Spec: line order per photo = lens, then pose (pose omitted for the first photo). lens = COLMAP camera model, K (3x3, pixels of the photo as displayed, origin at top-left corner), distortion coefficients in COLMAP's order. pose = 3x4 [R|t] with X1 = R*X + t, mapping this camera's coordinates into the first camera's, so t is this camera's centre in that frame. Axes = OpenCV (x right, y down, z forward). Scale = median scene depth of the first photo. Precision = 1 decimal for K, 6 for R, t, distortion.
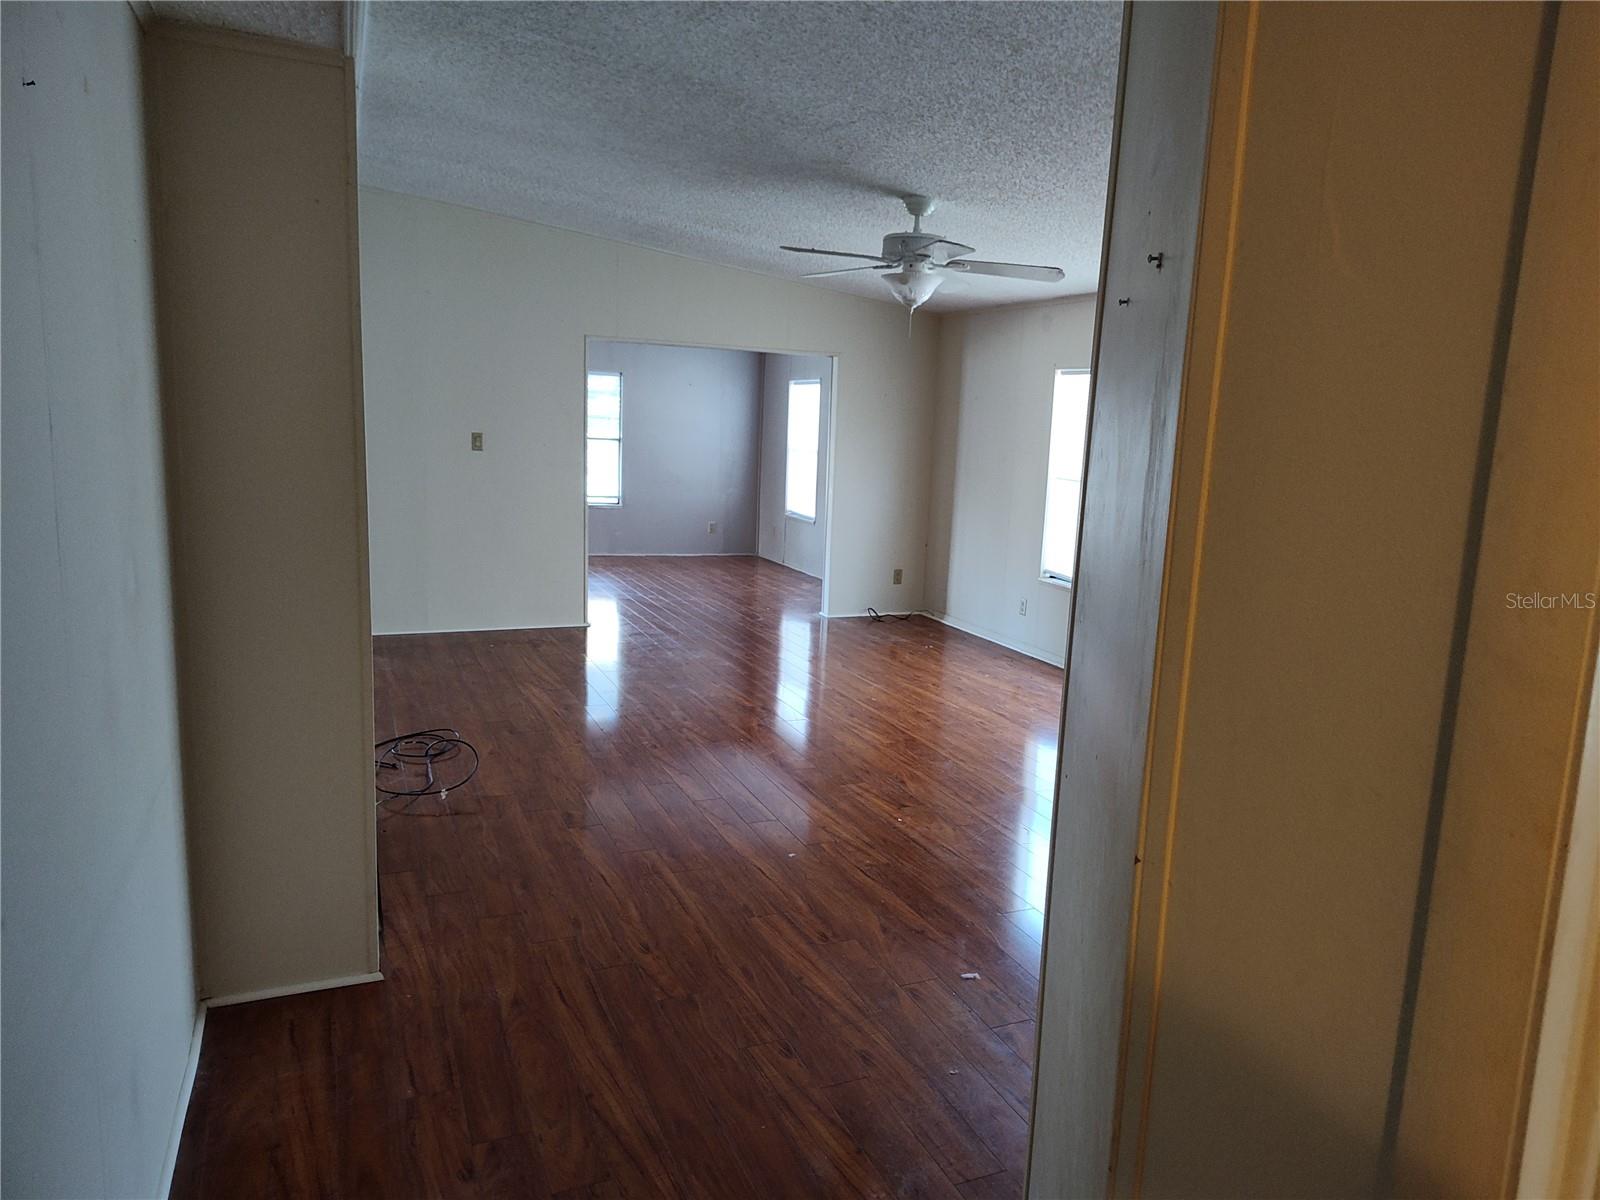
lens RADIAL K [[1076.7, 0, 800.0], [0, 1076.7, 600.0], [0, 0, 1]] dist [-0.003048, -0.001464]
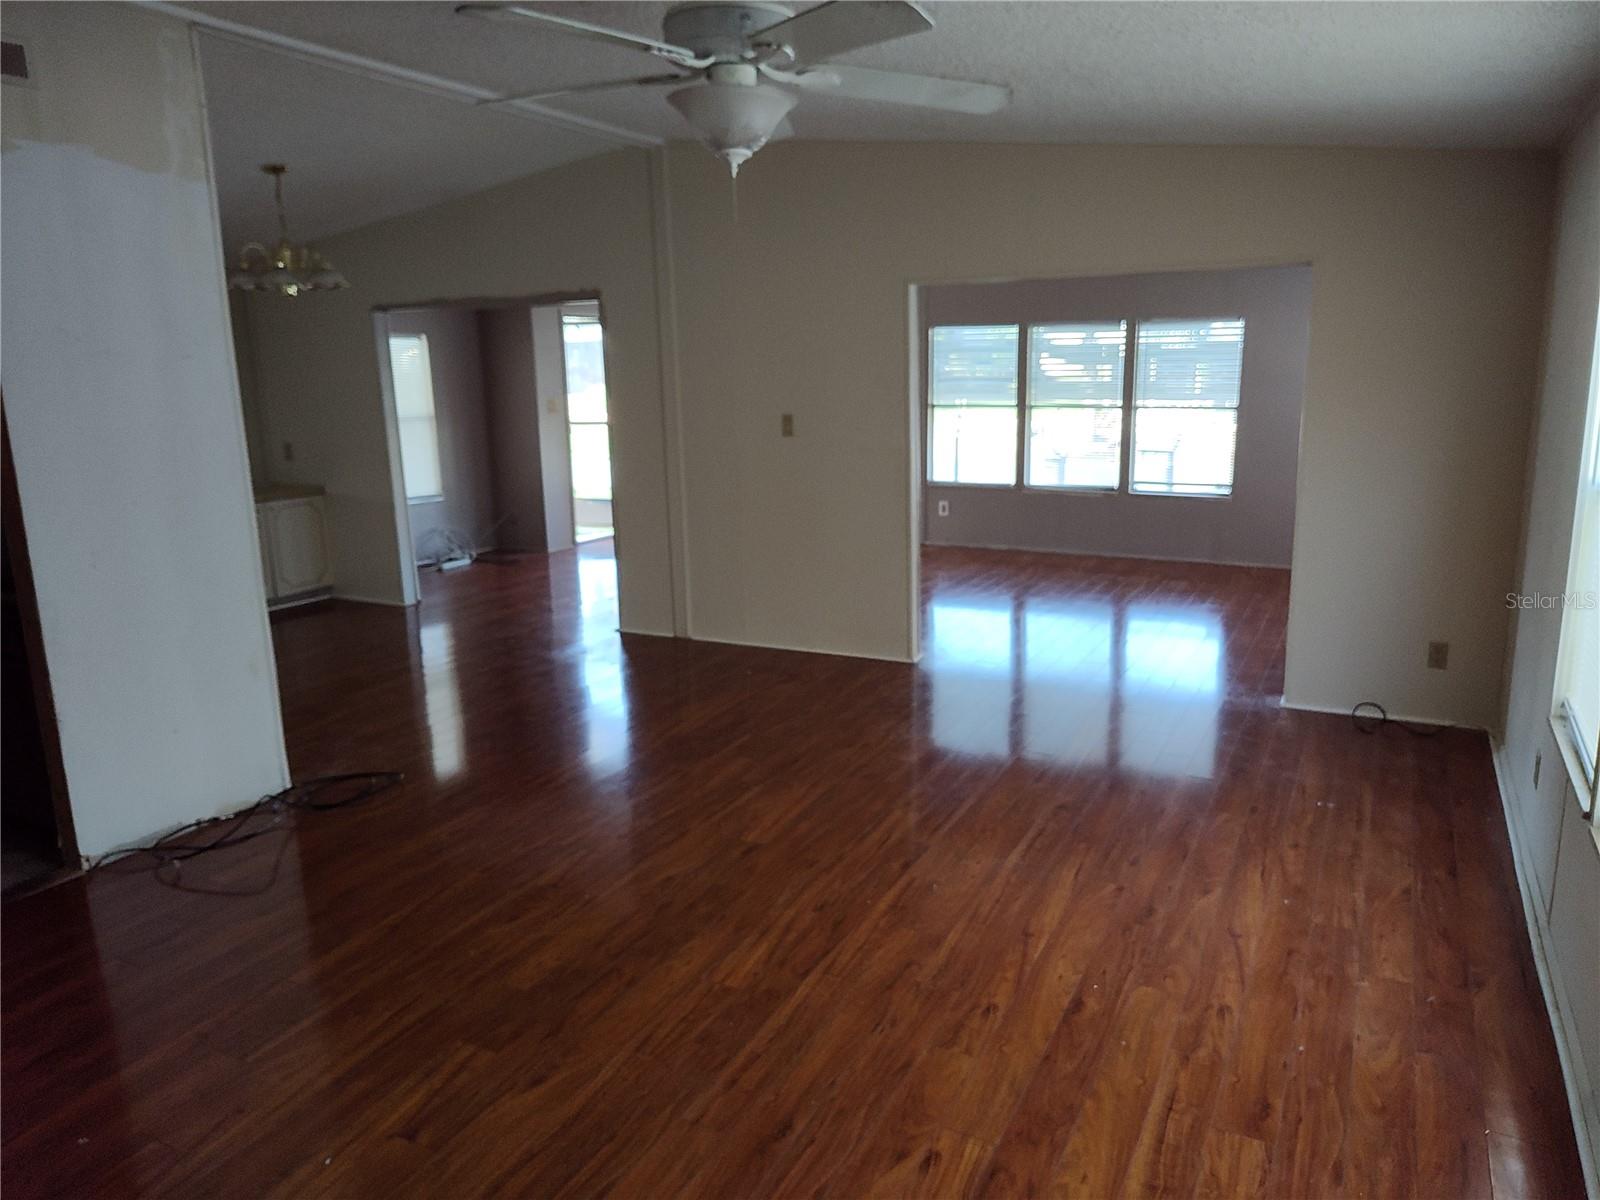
lens RADIAL K [[1076.7, 0, 800.0], [0, 1076.7, 600.0], [0, 0, 1]] dist [-0.003048, -0.001464]
pose [[0.661633, 0.104622, -0.742493, 0.450936], [-0.088538, 0.994191, 0.061192, -0.087958], [0.744583, 0.025253, 0.667052, 0.620013]]
